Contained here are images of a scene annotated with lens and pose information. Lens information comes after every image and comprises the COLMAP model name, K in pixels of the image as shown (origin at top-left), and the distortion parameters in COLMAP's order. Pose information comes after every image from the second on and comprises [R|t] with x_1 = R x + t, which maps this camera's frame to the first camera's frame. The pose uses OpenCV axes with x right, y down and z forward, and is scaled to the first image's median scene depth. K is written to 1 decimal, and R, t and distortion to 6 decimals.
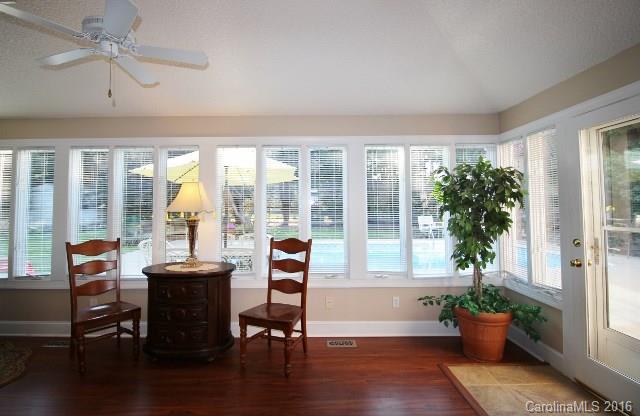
lens RADIAL K [[316.3, 0, 315.9], [0, 316.3, 191.2], [0, 0, 1]] dist [0.017851, -0.000037]
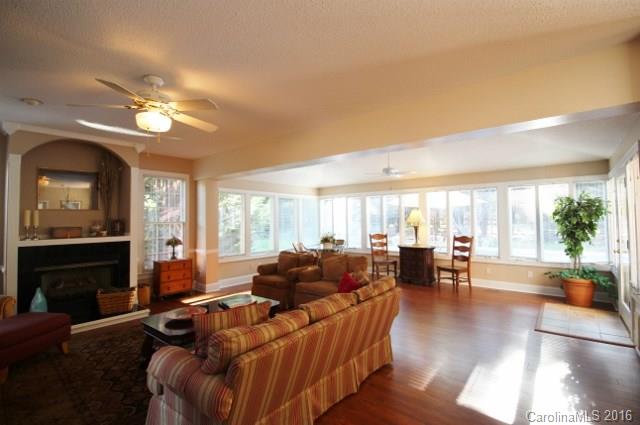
lens RADIAL K [[294.4, 0, 321.2], [0, 294.4, 210.9], [0, 0, 1]] dist [-0.000022, 0.000030]
pose [[0.770115, -0.019451, -0.637608, 0.437700], [0.029437, 0.999554, 0.005061, -0.050464], [0.637225, -0.022667, 0.770344, -1.070163]]
